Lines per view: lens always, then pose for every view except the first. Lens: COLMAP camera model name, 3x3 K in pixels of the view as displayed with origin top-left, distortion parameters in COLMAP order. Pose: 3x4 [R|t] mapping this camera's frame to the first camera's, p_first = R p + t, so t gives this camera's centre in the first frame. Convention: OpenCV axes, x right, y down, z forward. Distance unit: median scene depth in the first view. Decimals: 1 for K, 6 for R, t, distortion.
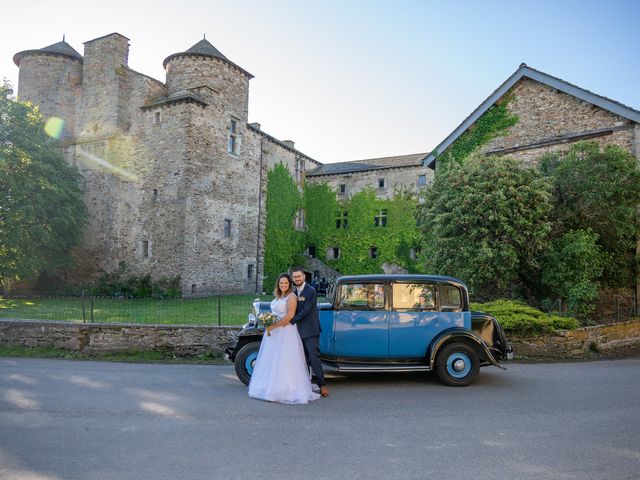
lens RADIAL K [[519.5, 0, 320.0], [0, 519.5, 240.0], [0, 0, 1]] dist [0.002733, 0.001903]
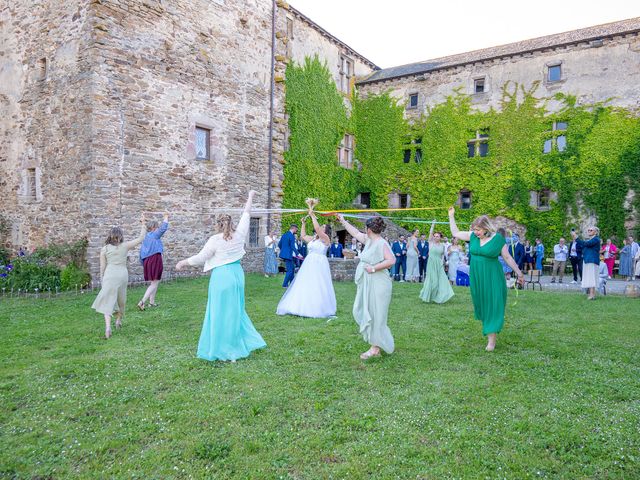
lens RADIAL K [[519.5, 0, 320.0], [0, 519.5, 240.0], [0, 0, 1]] dist [0.002733, 0.001903]
pose [[0.995834, -0.003211, -0.091133, -0.014441], [0.010238, 0.996998, 0.076751, 0.024058], [0.090613, -0.077364, 0.992877, 0.371355]]
